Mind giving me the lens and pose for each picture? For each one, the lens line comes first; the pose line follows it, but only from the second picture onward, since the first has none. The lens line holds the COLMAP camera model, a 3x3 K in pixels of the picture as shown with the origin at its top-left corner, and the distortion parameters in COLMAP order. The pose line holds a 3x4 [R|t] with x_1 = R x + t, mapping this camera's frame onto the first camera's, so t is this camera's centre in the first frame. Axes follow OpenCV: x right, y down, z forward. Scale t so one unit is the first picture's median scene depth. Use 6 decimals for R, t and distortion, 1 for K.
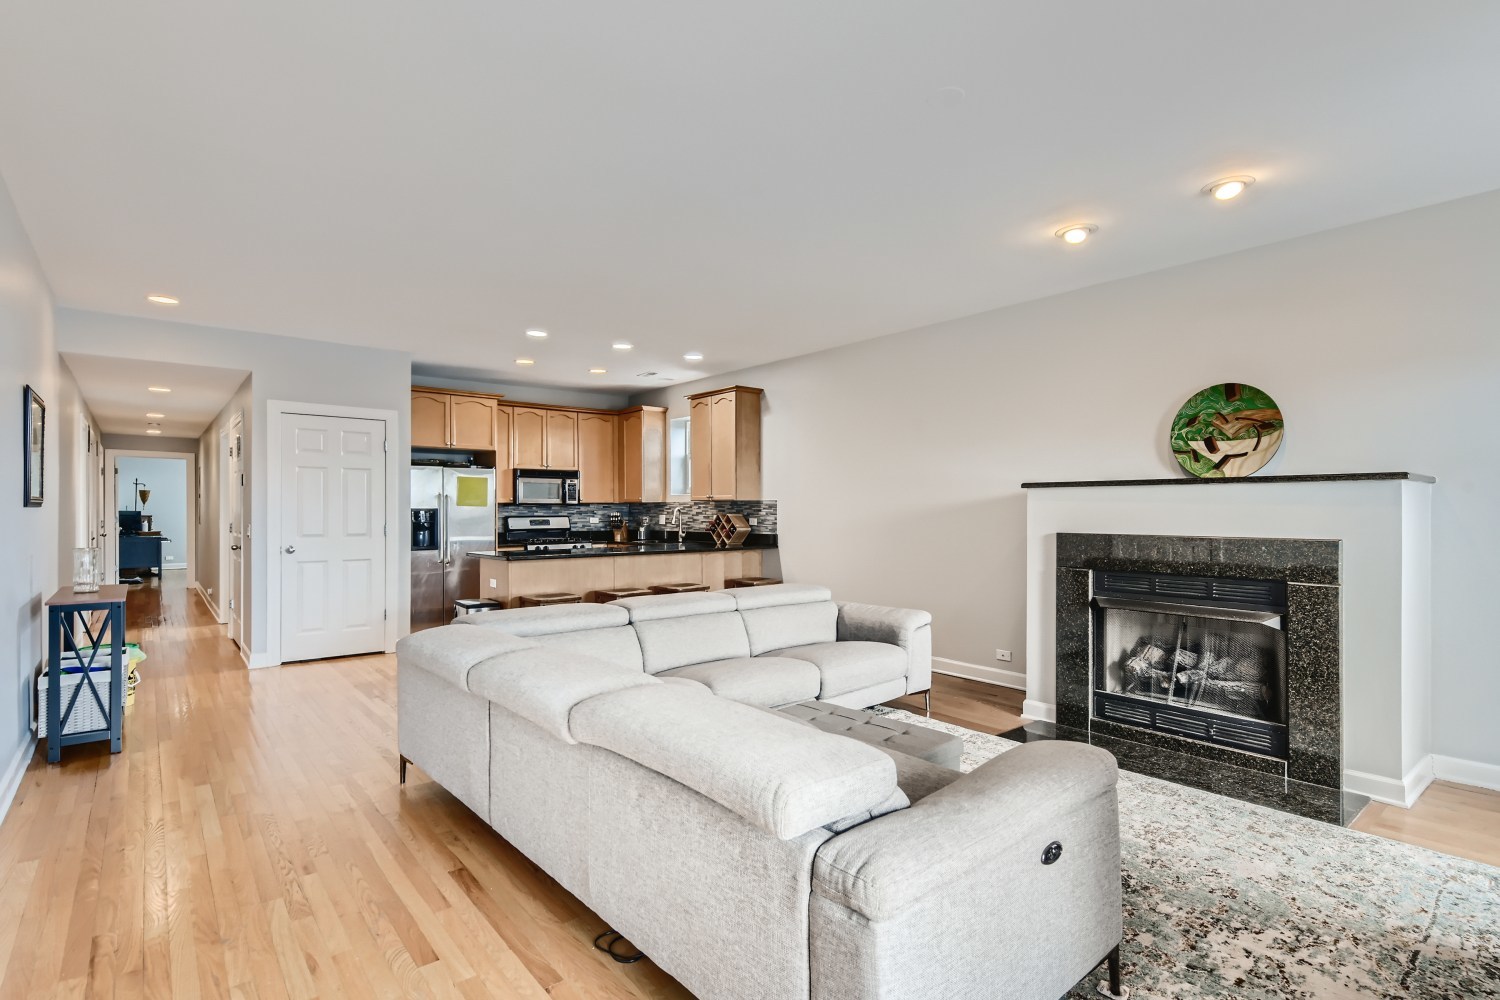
lens RADIAL K [[692.8, 0, 740.6], [0, 692.8, 510.3], [0, 0, 1]] dist [0.019534, -0.001819]
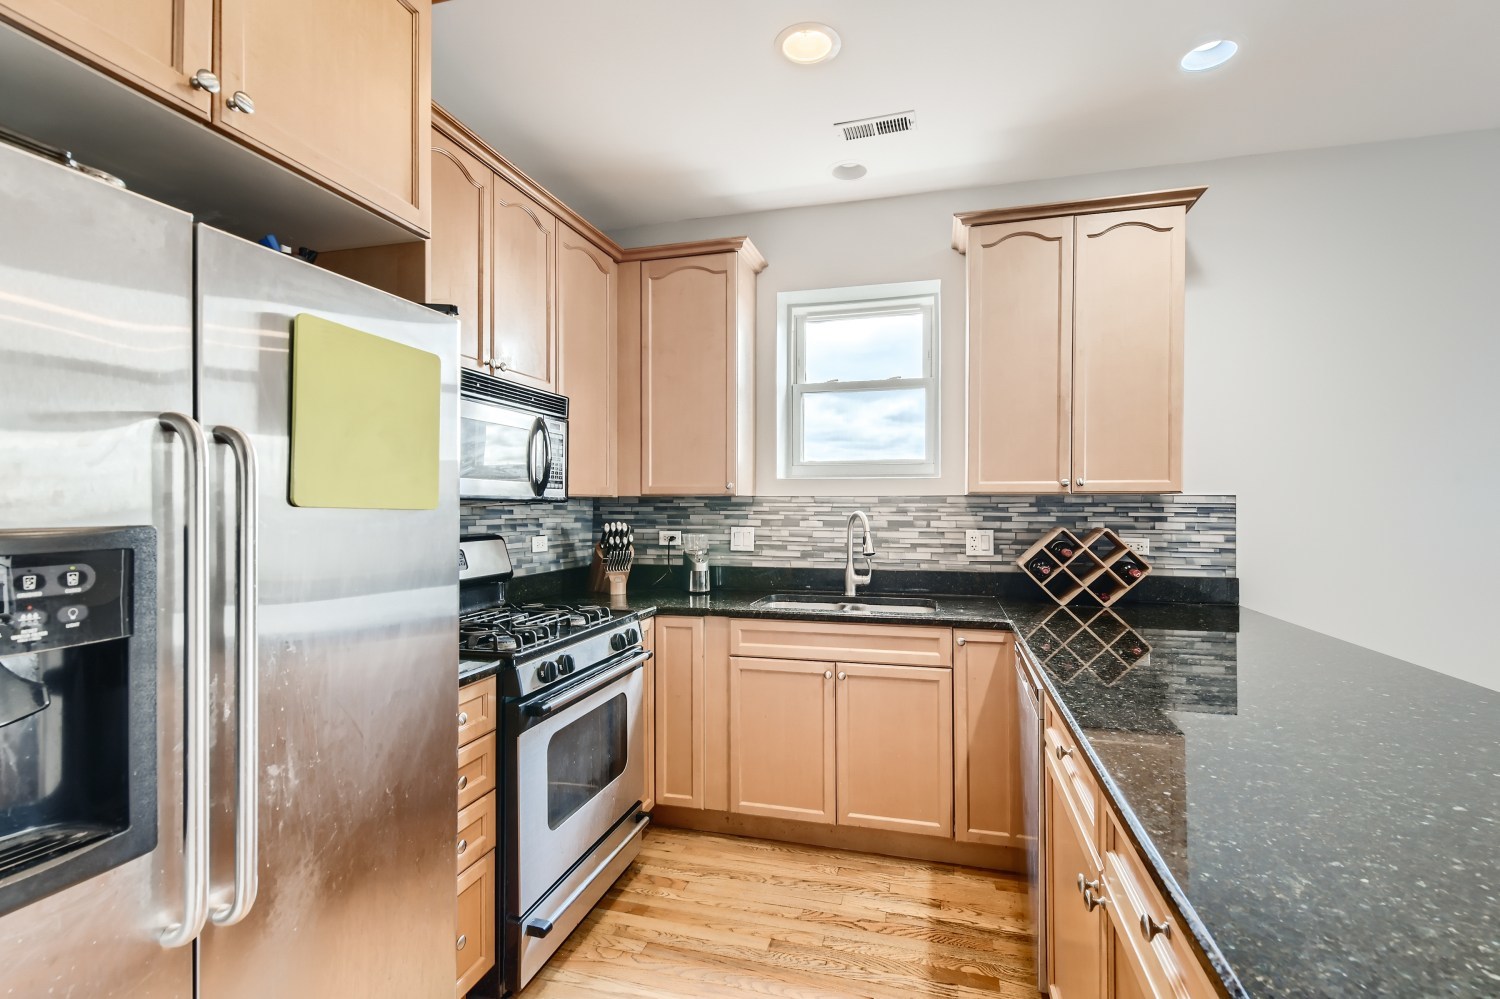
lens RADIAL K [[692.8, 0, 765.1], [0, 692.8, 502.7], [0, 0, 1]] dist [0.019534, -0.001819]
pose [[0.818536, 0.004682, 0.574437, -0.353079], [-0.001787, 0.999983, -0.005605, -0.005916], [-0.574453, 0.003561, 0.818530, 0.700803]]
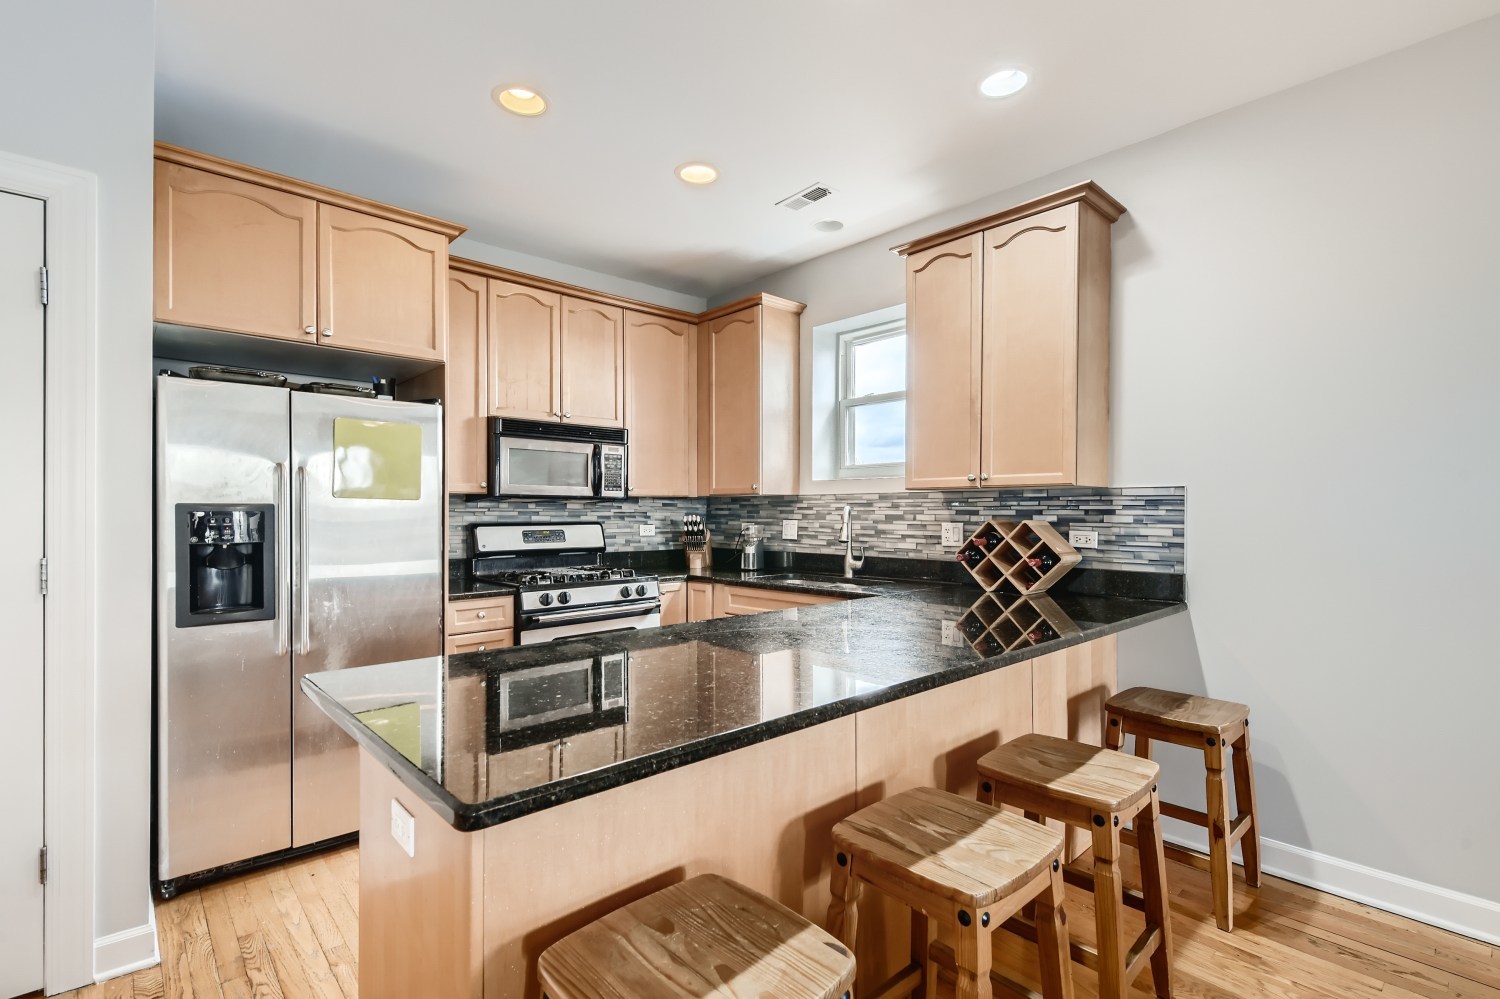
lens RADIAL K [[692.8, 0, 746.8], [0, 692.8, 508.0], [0, 0, 1]] dist [0.019534, -0.001819]
pose [[0.998828, 0.002376, 0.048339, -0.178260], [-0.002111, 0.999982, -0.005536, 0.000511], [-0.048352, 0.005427, 0.998816, 0.532654]]
